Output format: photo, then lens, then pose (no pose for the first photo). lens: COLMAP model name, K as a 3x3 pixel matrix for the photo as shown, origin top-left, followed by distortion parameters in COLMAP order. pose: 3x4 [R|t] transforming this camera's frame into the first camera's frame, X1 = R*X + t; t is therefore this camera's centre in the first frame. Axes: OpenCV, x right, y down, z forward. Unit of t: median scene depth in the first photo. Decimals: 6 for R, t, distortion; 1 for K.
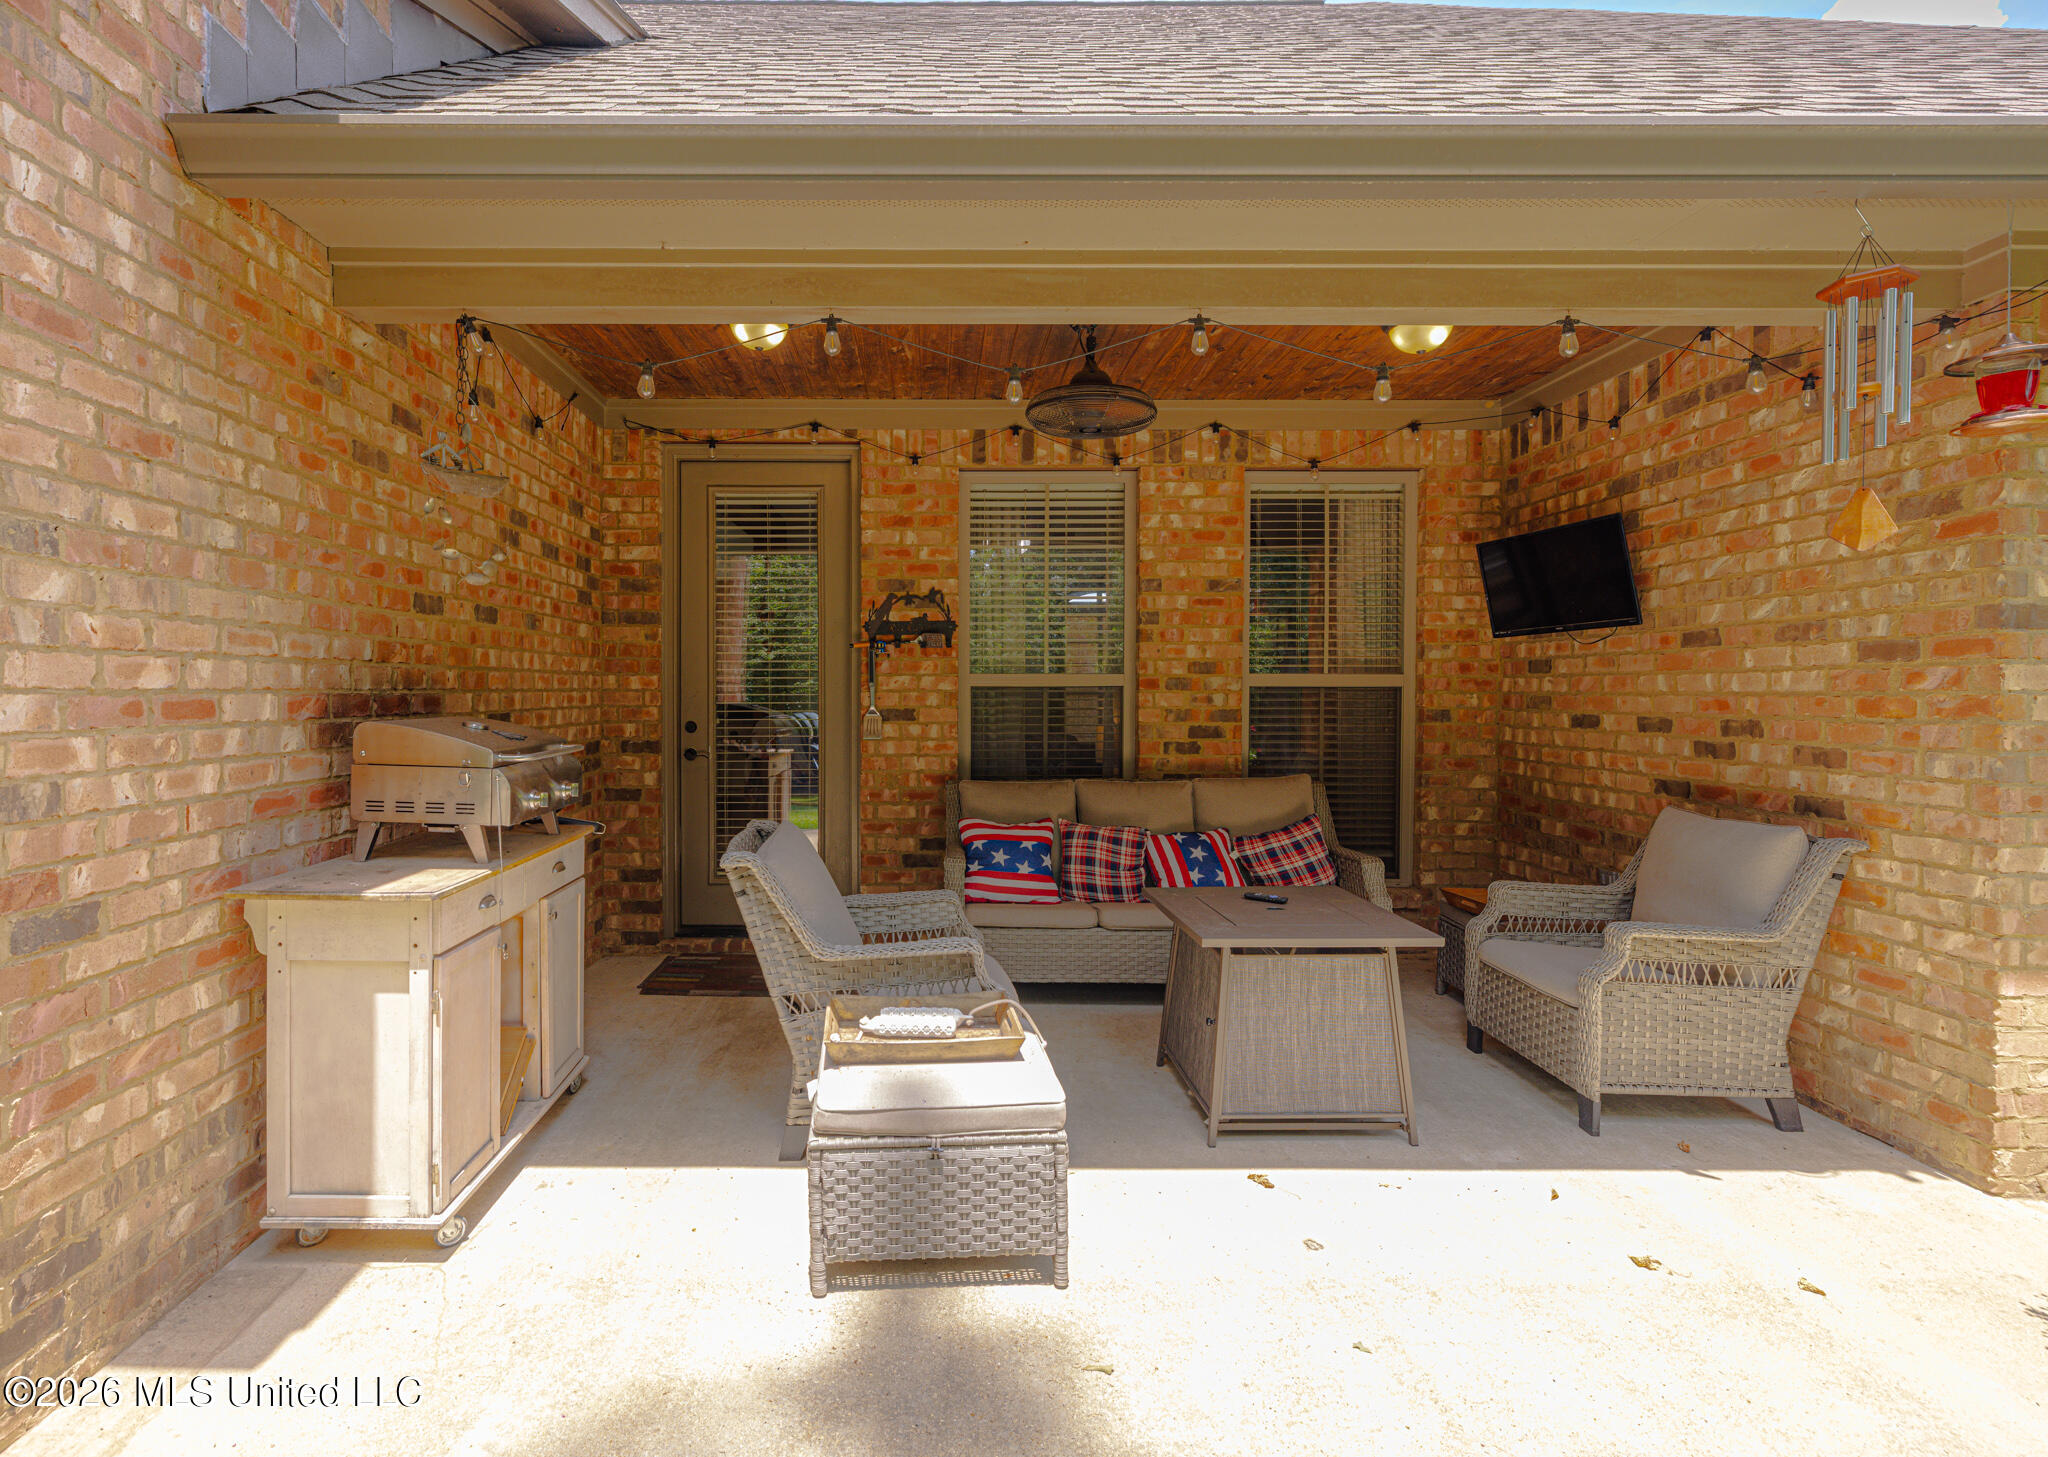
lens RADIAL K [[992.1, 0, 909.9], [0, 992.1, 660.3], [0, 0, 1]] dist [0.000989, 0.000060]
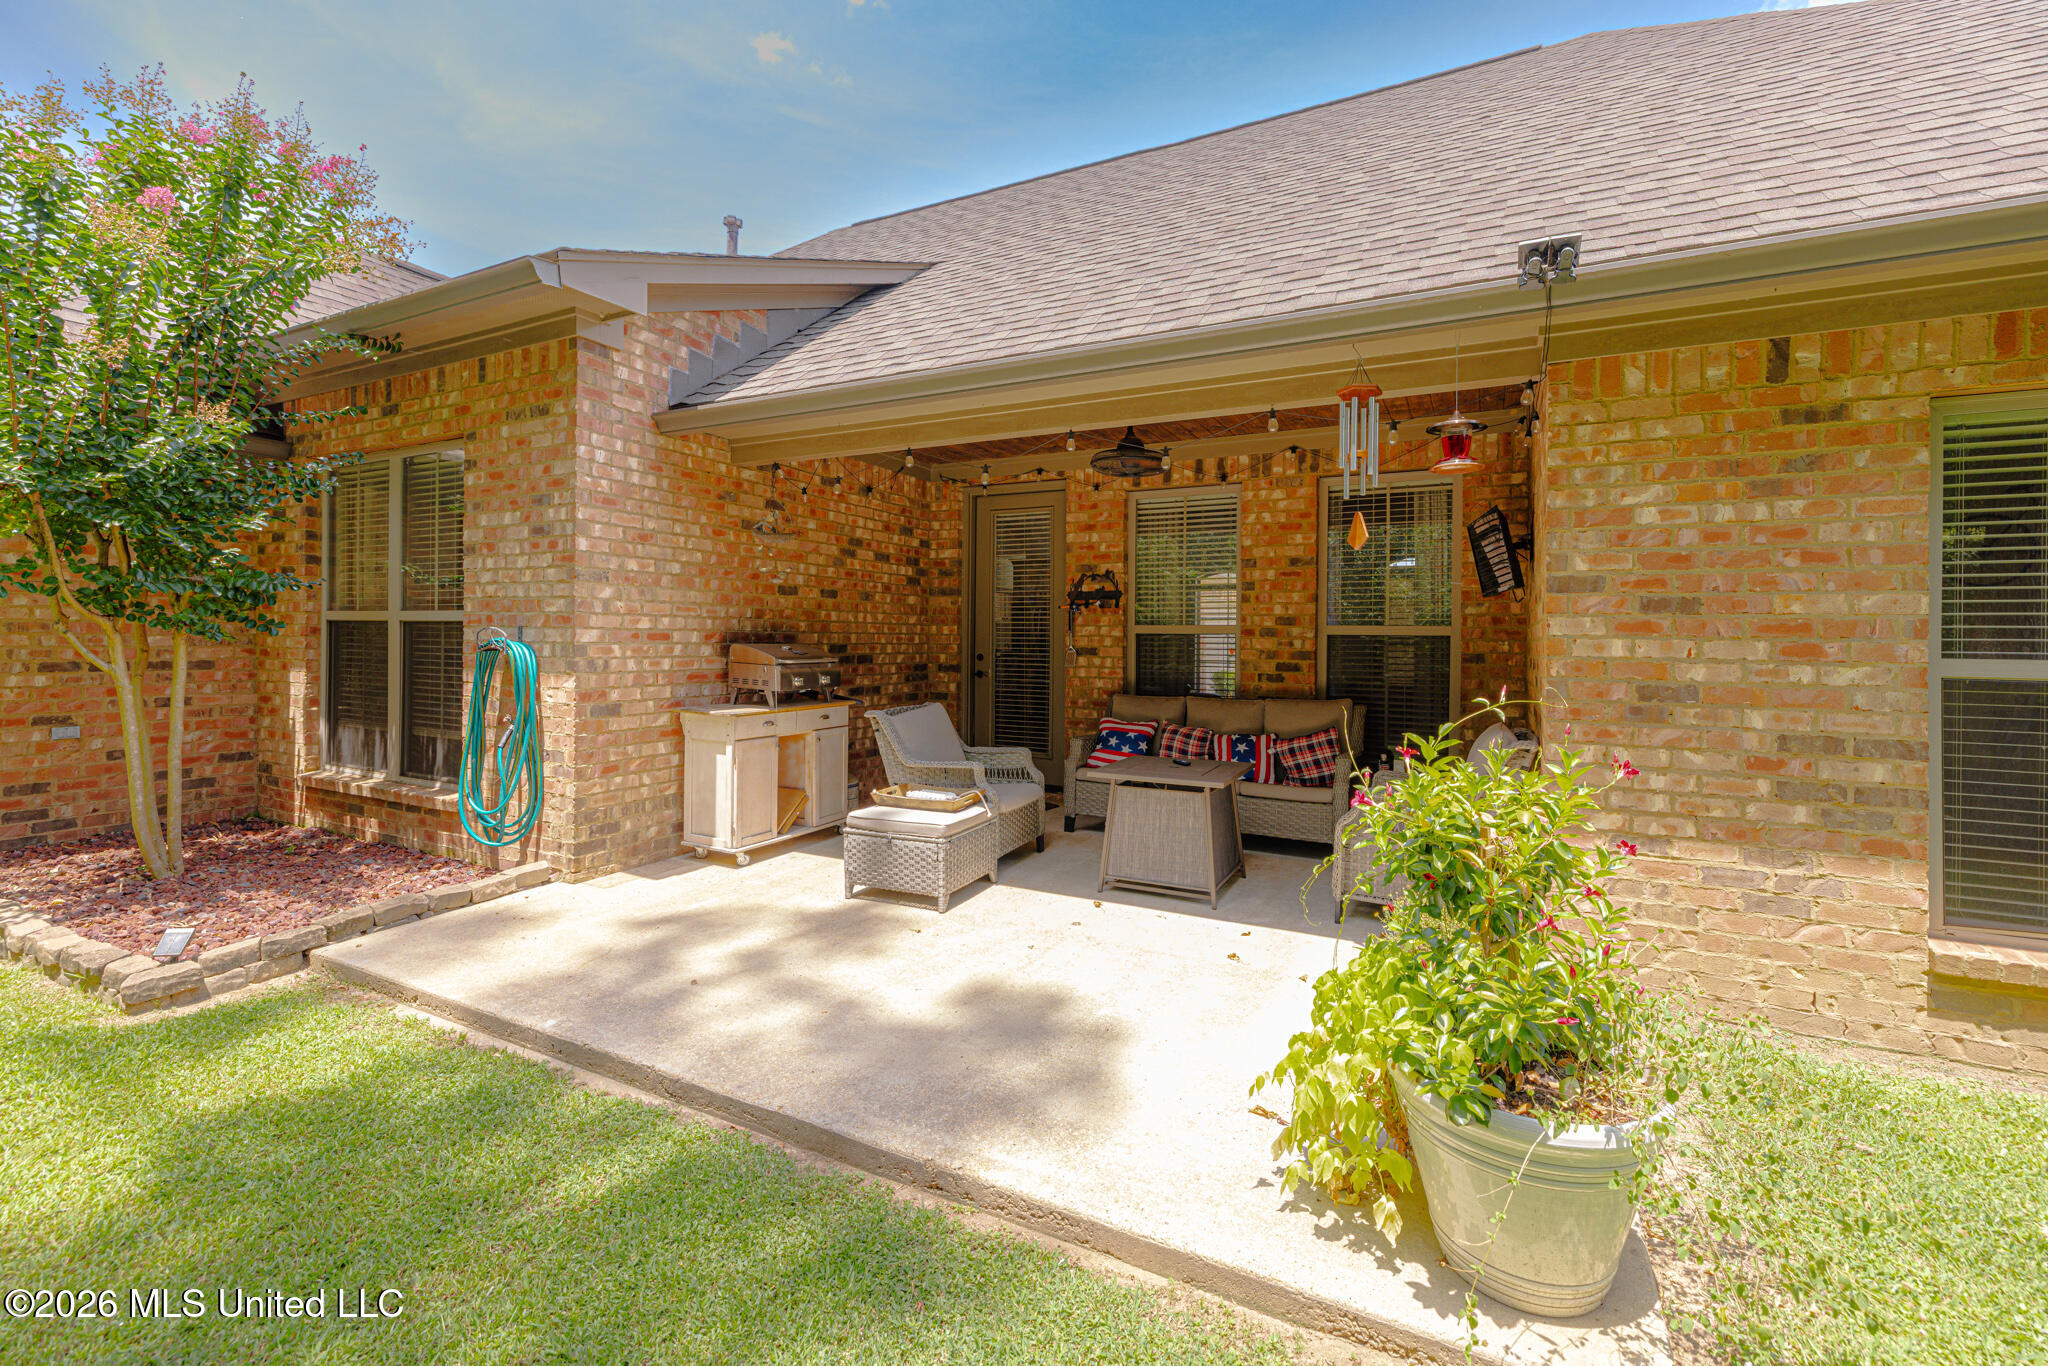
lens RADIAL K [[886.1, 0, 1022.7], [0, 886.1, 585.6], [0, 0, 1]] dist [-0.000971, 0.000285]
pose [[0.884109, -0.019508, -0.466873, 0.724958], [0.003405, 0.999371, -0.035309, 0.000651], [0.467268, 0.029627, 0.883619, -0.368071]]
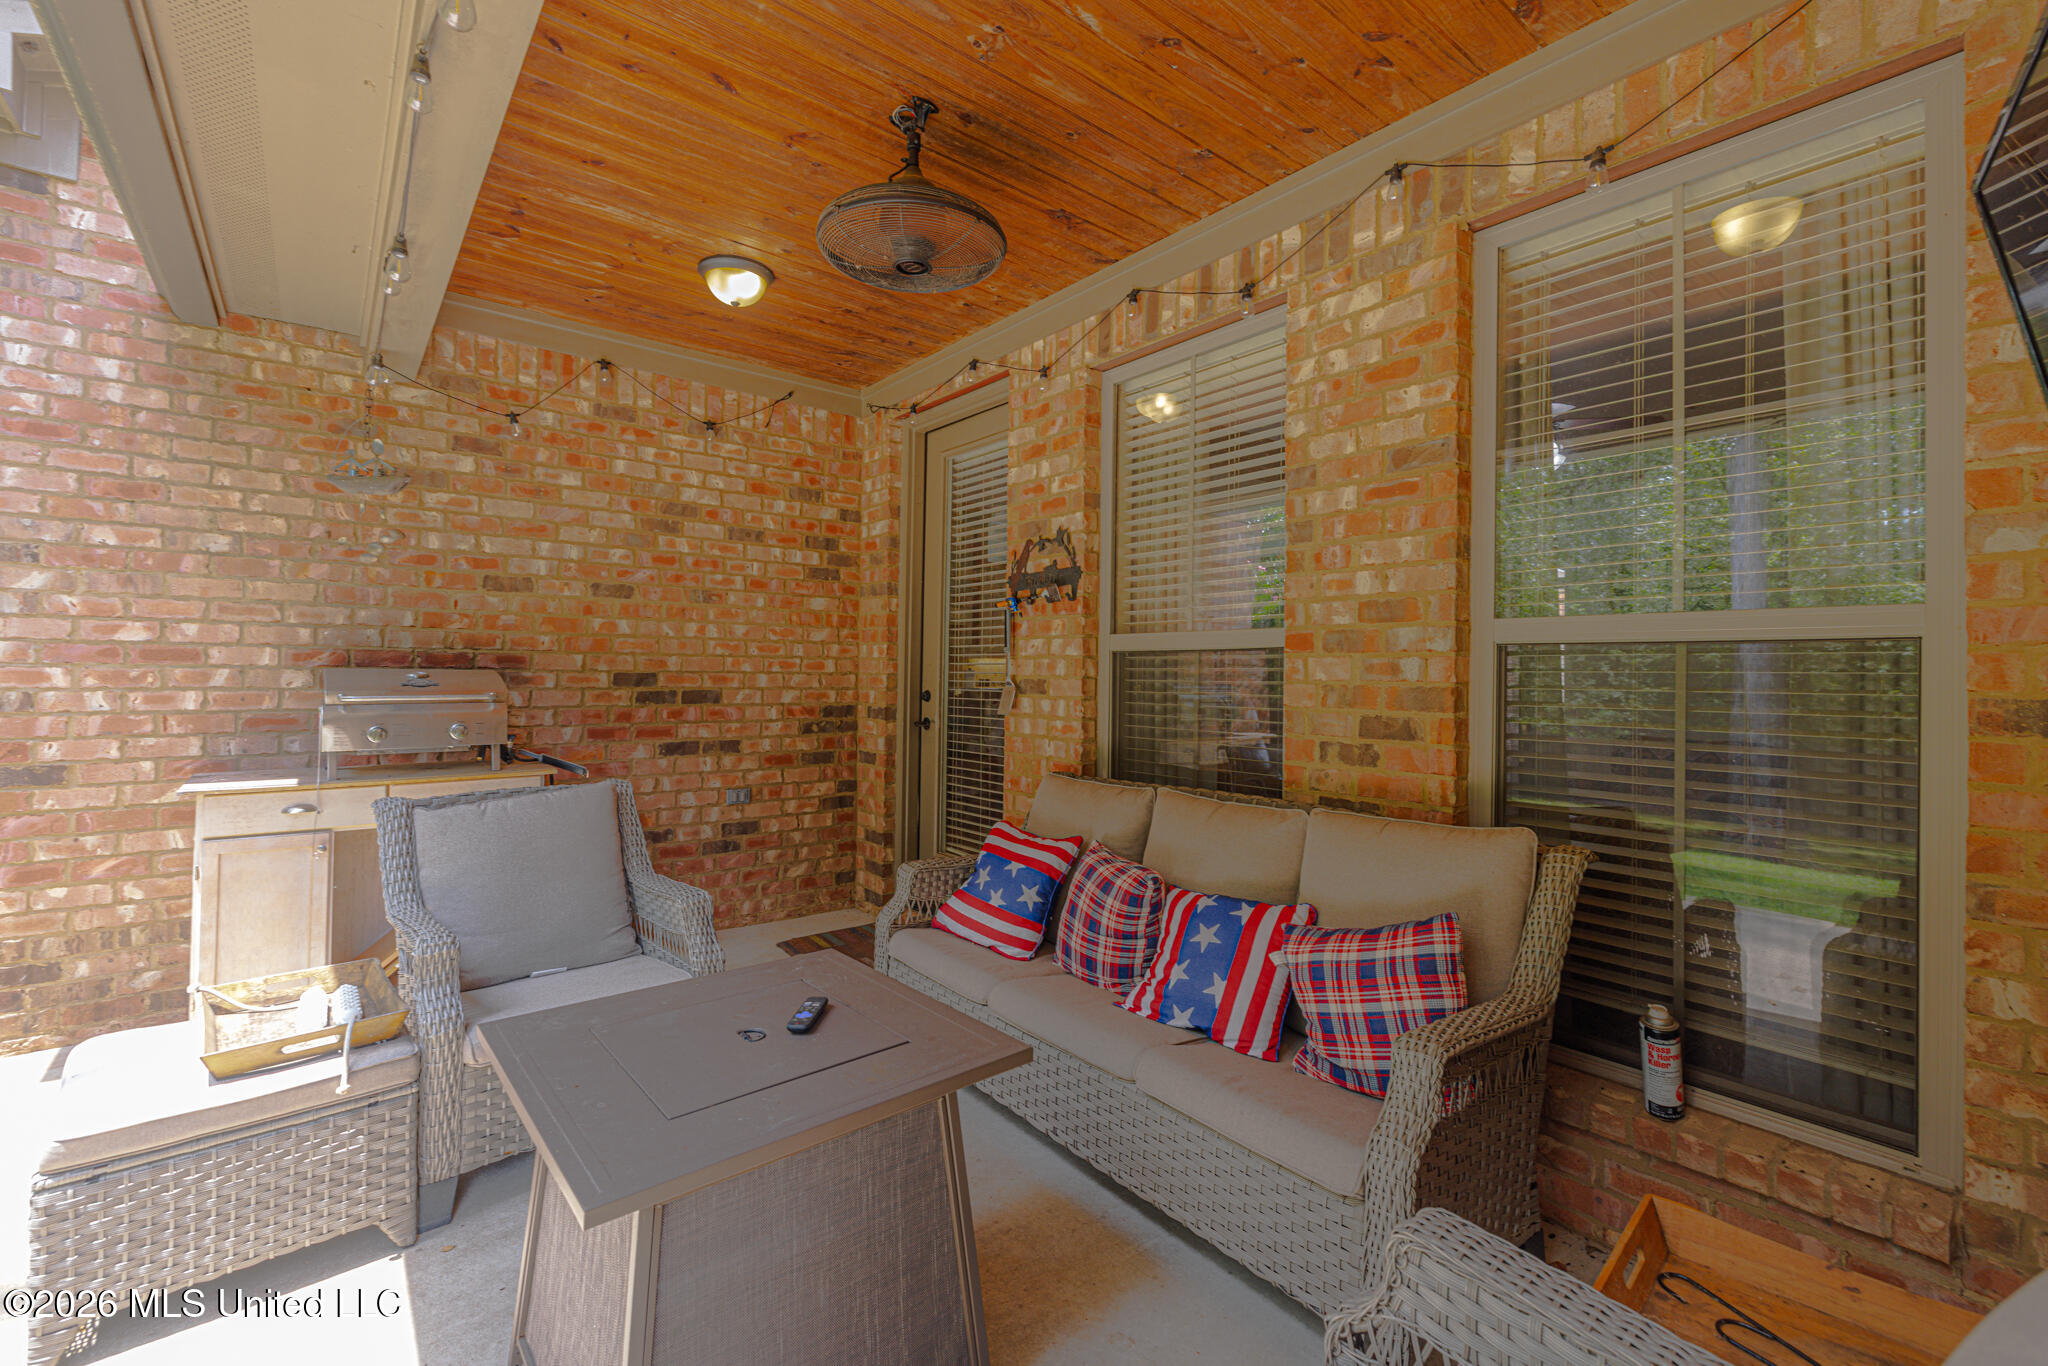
lens RADIAL K [[886.1, 0, 1013.5], [0, 886.1, 629.7], [0, 0, 1]] dist [-0.000971, 0.000285]
pose [[0.623545, -0.032004, -0.781132, 0.724883], [0.010707, 0.999418, -0.032401, 0.041600], [0.781714, 0.011840, 0.623524, 0.700544]]
